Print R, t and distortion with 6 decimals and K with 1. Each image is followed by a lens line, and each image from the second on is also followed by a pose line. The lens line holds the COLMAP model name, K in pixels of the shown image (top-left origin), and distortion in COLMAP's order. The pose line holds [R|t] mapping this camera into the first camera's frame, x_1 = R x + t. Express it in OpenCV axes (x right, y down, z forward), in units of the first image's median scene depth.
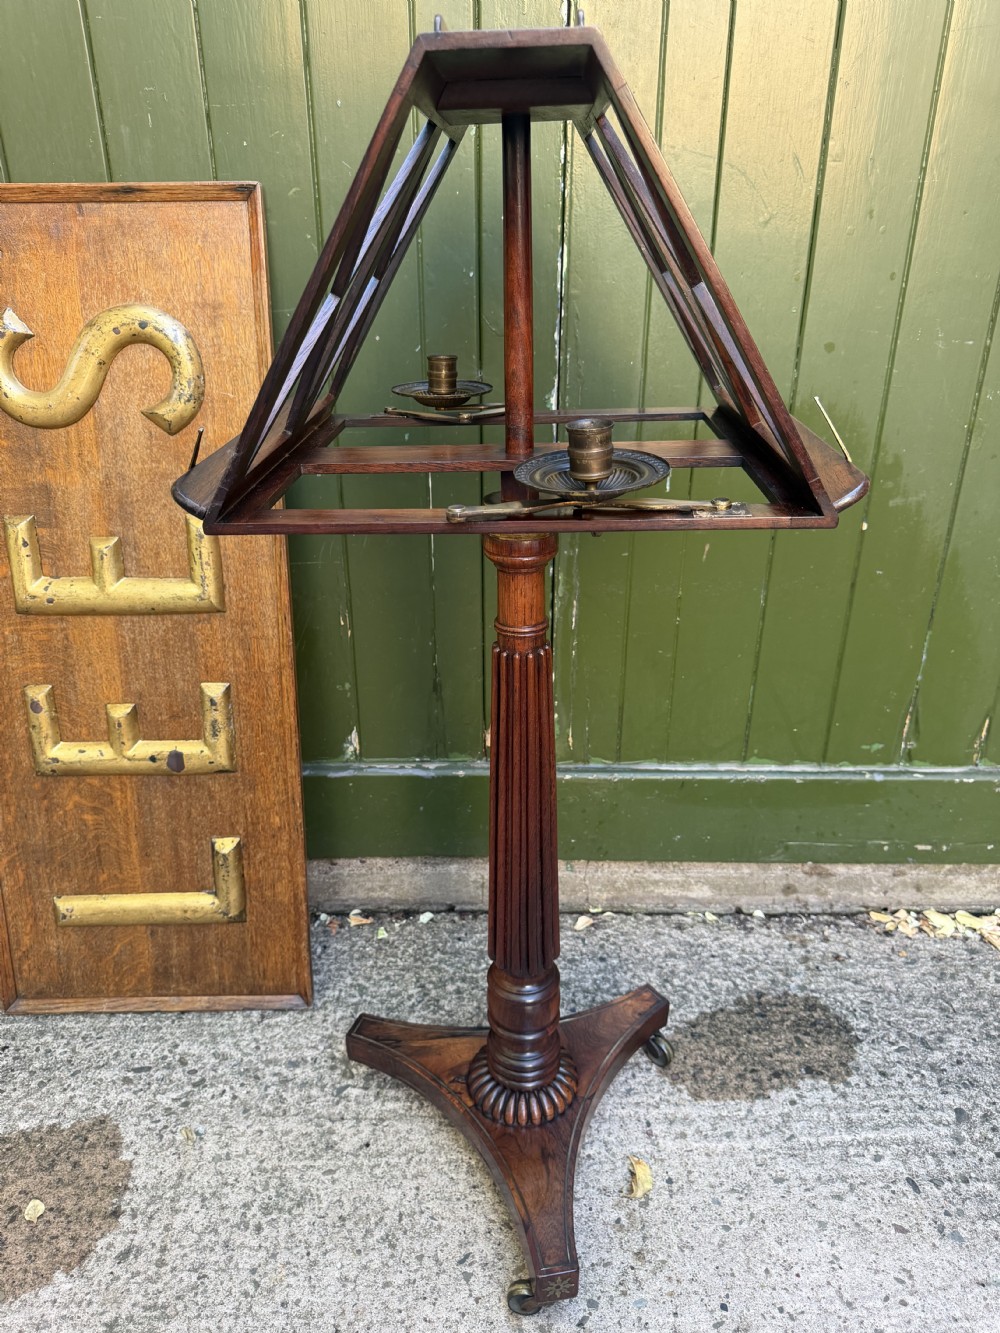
lens RADIAL K [[983.5, 0, 496.3], [0, 983.5, 676.1], [0, 0, 1]] dist [-0.013408, -0.005747]
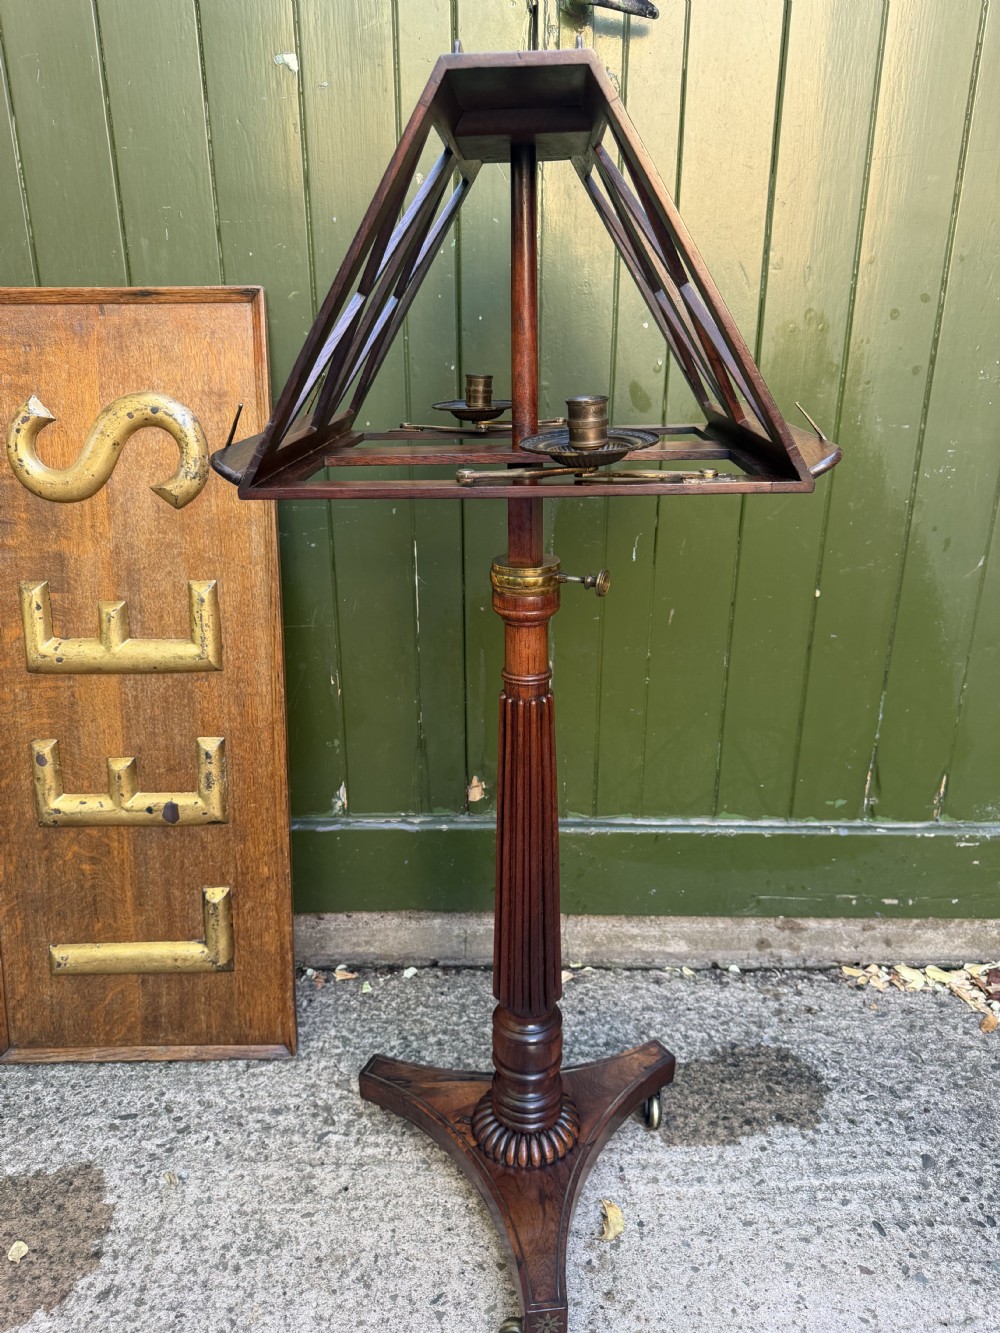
lens RADIAL K [[983.5, 0, 500.1], [0, 983.5, 661.2], [0, 0, 1]] dist [-0.013408, -0.005747]
pose [[0.999999, 0.000937, 0.000625, 0.025574], [-0.000869, 0.994965, -0.100215, 0.029909], [-0.000716, 0.100215, 0.994966, -0.064918]]
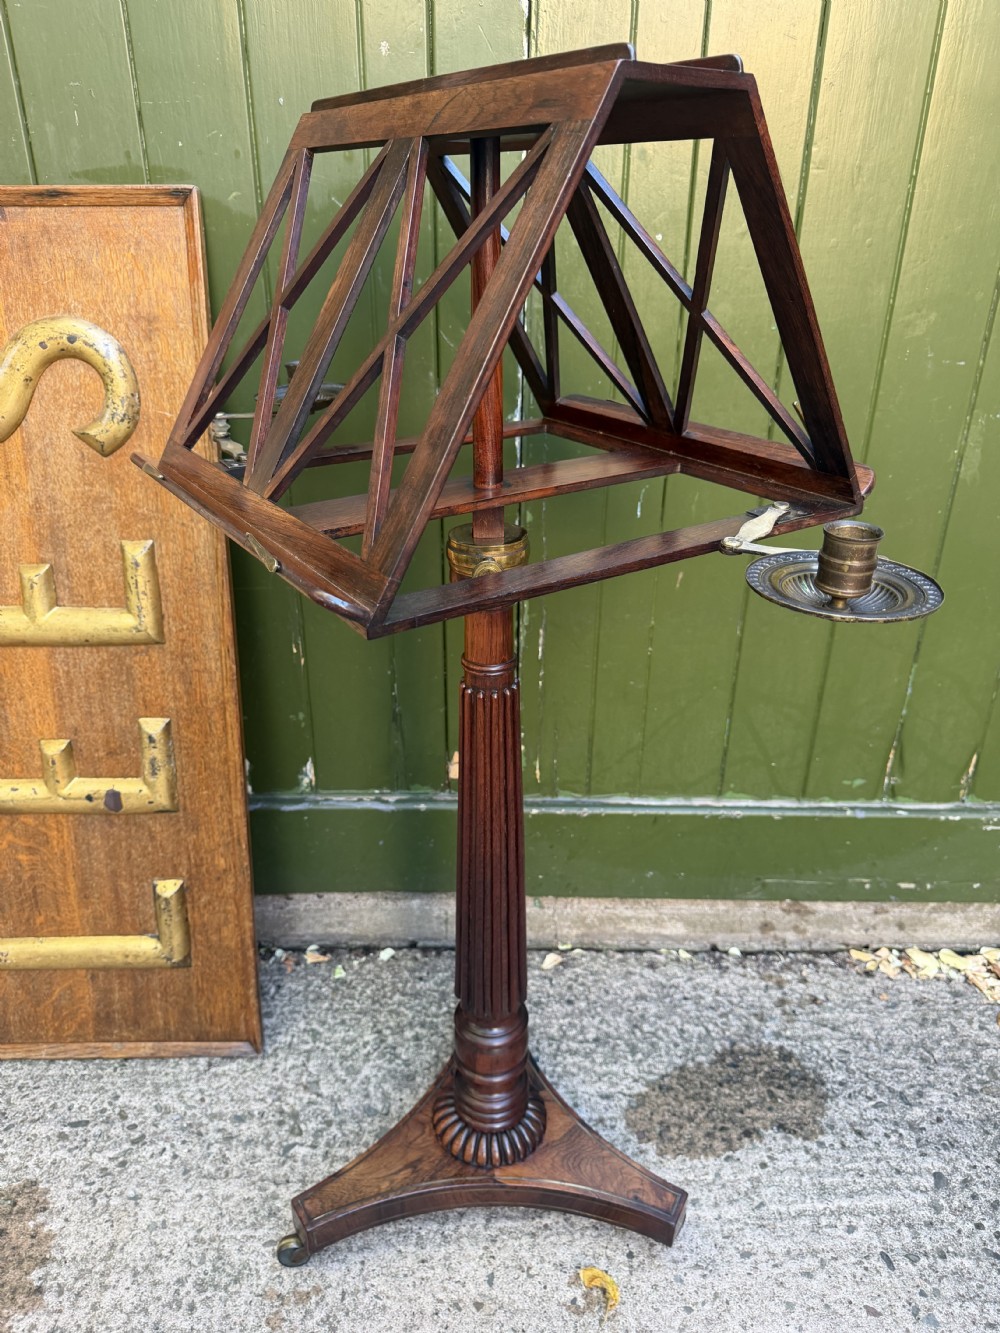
lens RADIAL K [[983.5, 0, 499.7], [0, 983.5, 668.3], [0, 0, 1]] dist [-0.013408, -0.005747]
pose [[0.999957, 0.006876, 0.006278, 0.036171], [-0.006974, 0.999853, 0.015633, -0.056519], [-0.006169, -0.015676, 0.999858, 0.058027]]
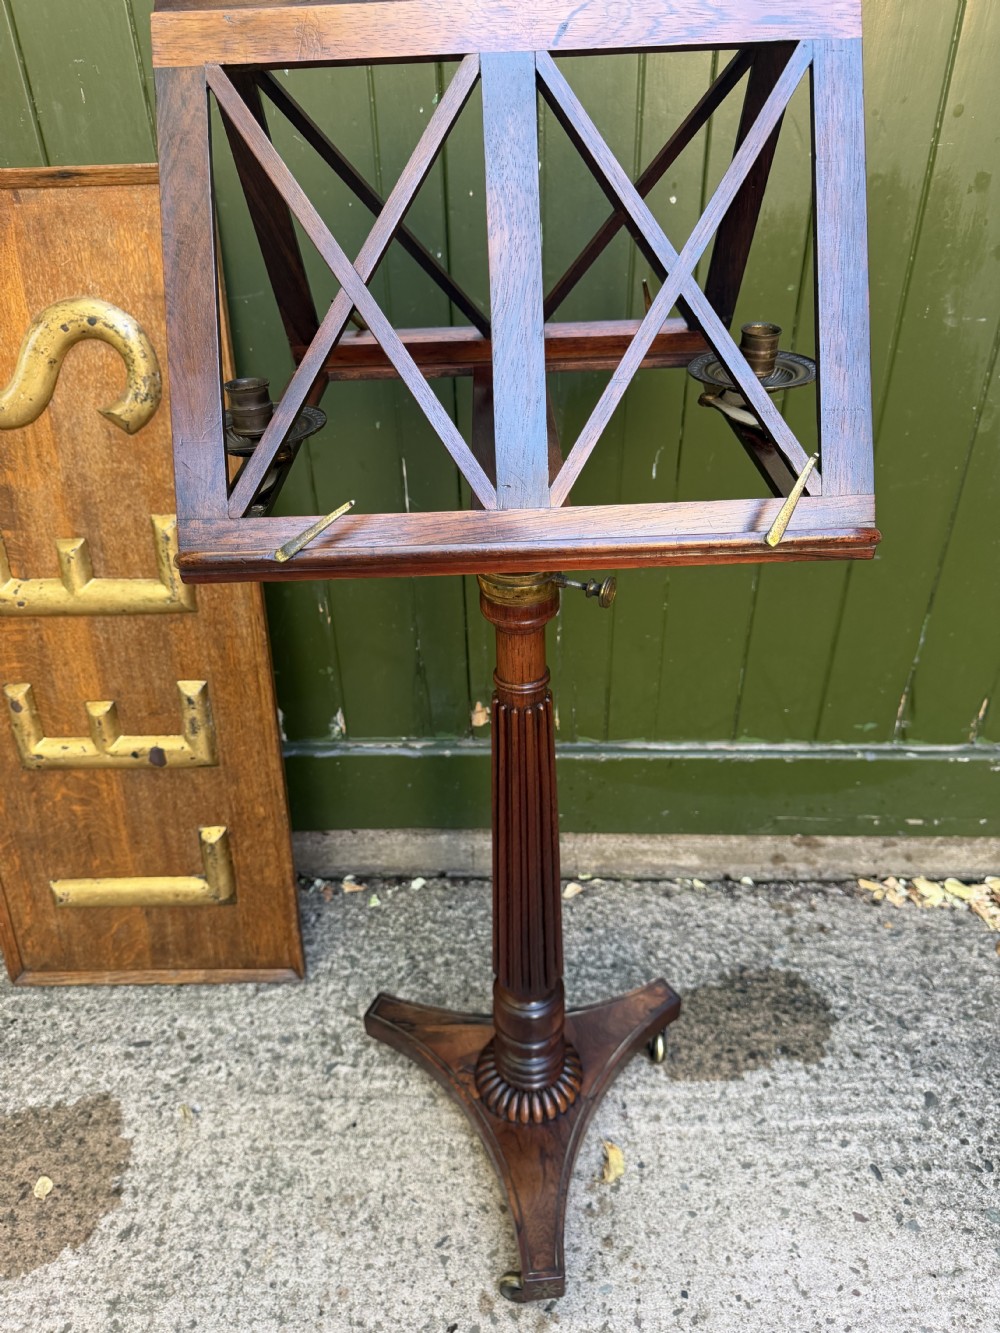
lens RADIAL K [[983.5, 0, 495.6], [0, 983.5, 671.2], [0, 0, 1]] dist [-0.013408, -0.005747]
pose [[0.999502, -0.004081, -0.031276, 0.049679], [0.008295, 0.990703, 0.135790, -0.131632], [0.030431, -0.135982, 0.990244, 0.027857]]
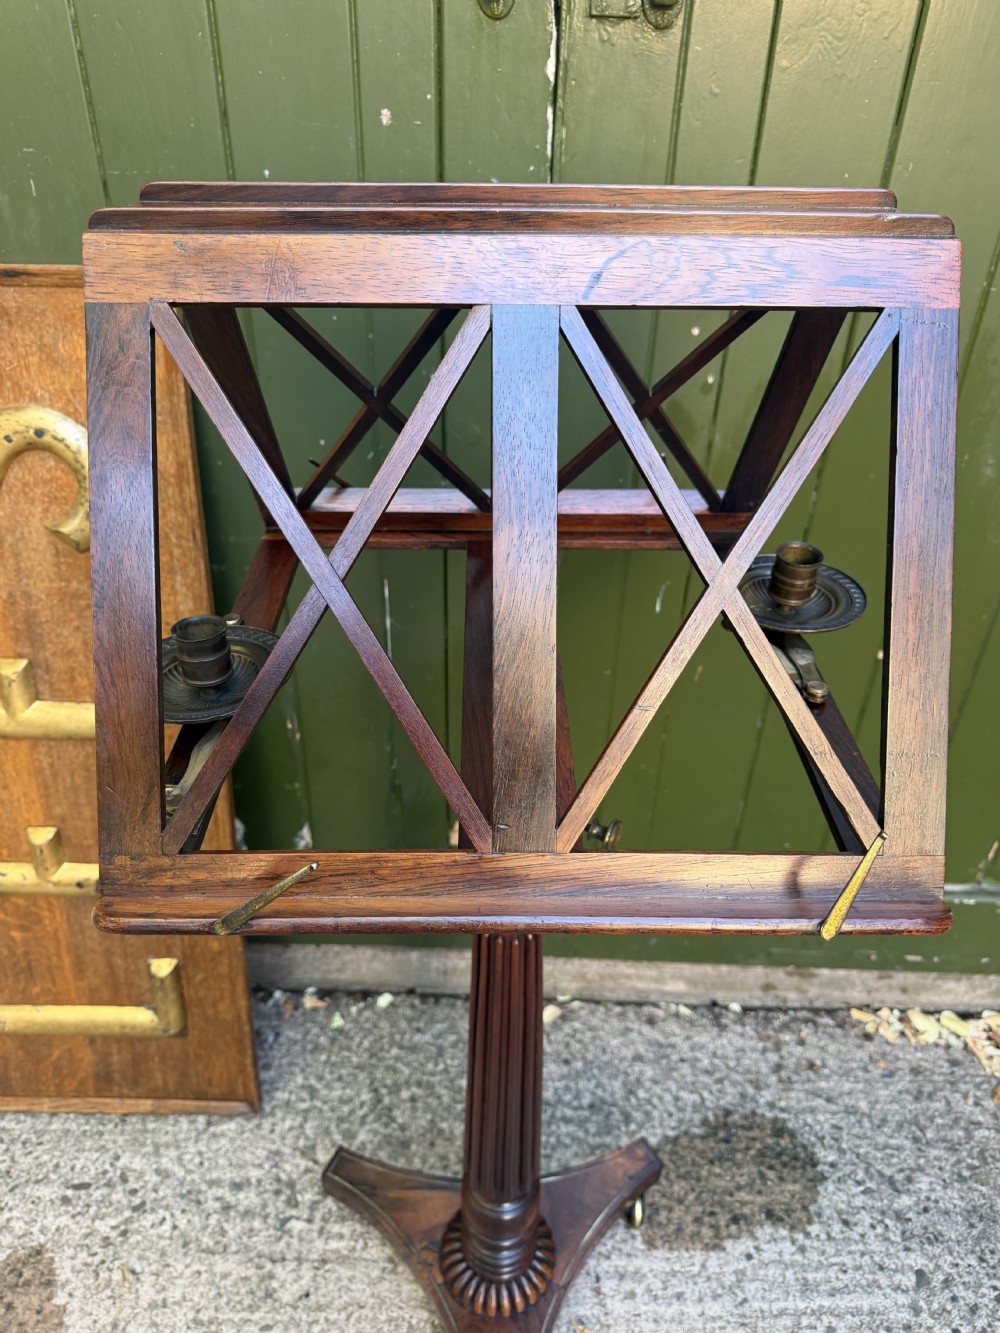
lens RADIAL K [[983.5, 0, 497.9], [0, 983.5, 667.5], [0, 0, 1]] dist [-0.013408, -0.005747]
pose [[0.999413, 0.033673, -0.006351, 0.039296], [-0.032292, 0.987512, 0.154198, -0.266953], [0.011464, -0.153903, 0.988020, 0.126863]]
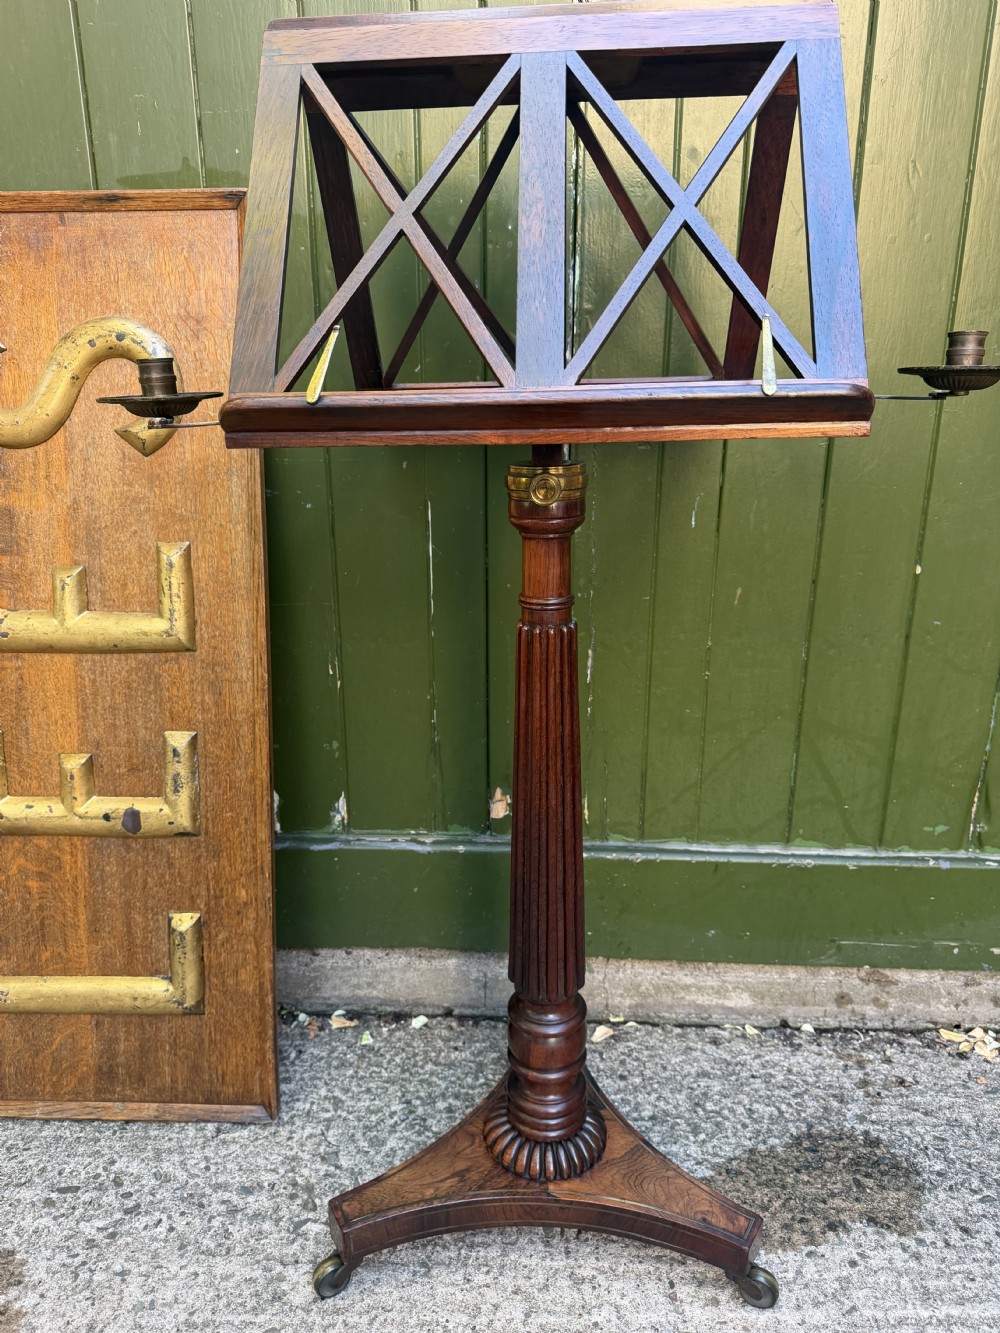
lens RADIAL K [[983.5, 0, 499.5], [0, 983.5, 666.1], [0, 0, 1]] dist [-0.013408, -0.005747]
pose [[0.998920, 0.014934, -0.044001, 0.038657], [-0.020725, 0.990733, -0.134237, 0.059705], [0.041588, 0.135004, 0.989972, 0.121889]]
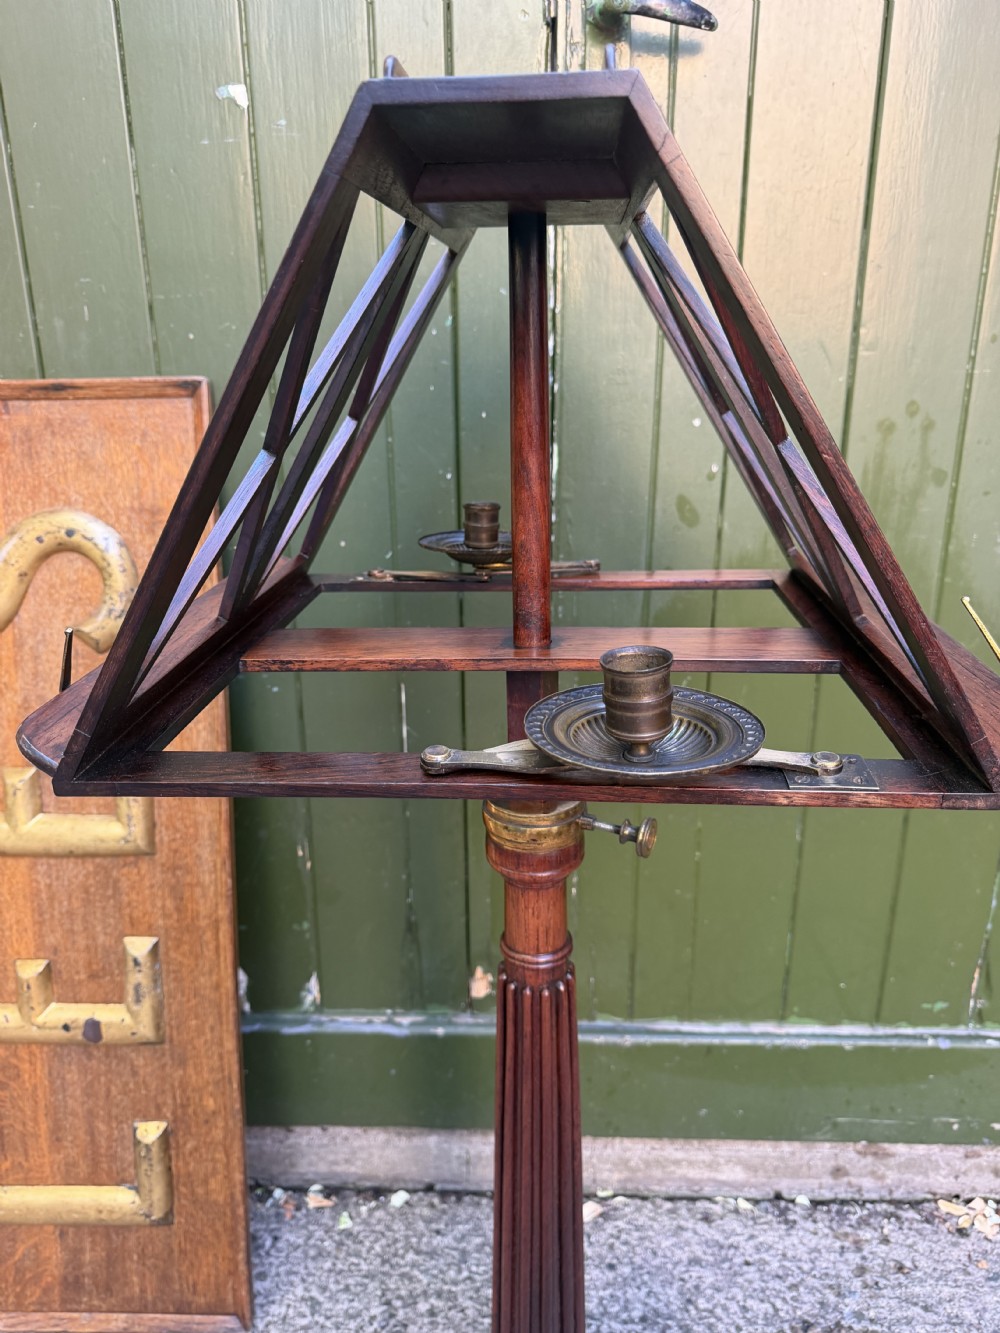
lens RADIAL K [[983.5, 0, 490.7], [0, 983.5, 657.4], [0, 0, 1]] dist [-0.013408, -0.005747]
pose [[0.999334, 0.003322, -0.036344, 0.040924], [-0.007953, 0.991739, -0.128026, -0.123096], [0.035619, 0.128230, 0.991105, 0.141651]]
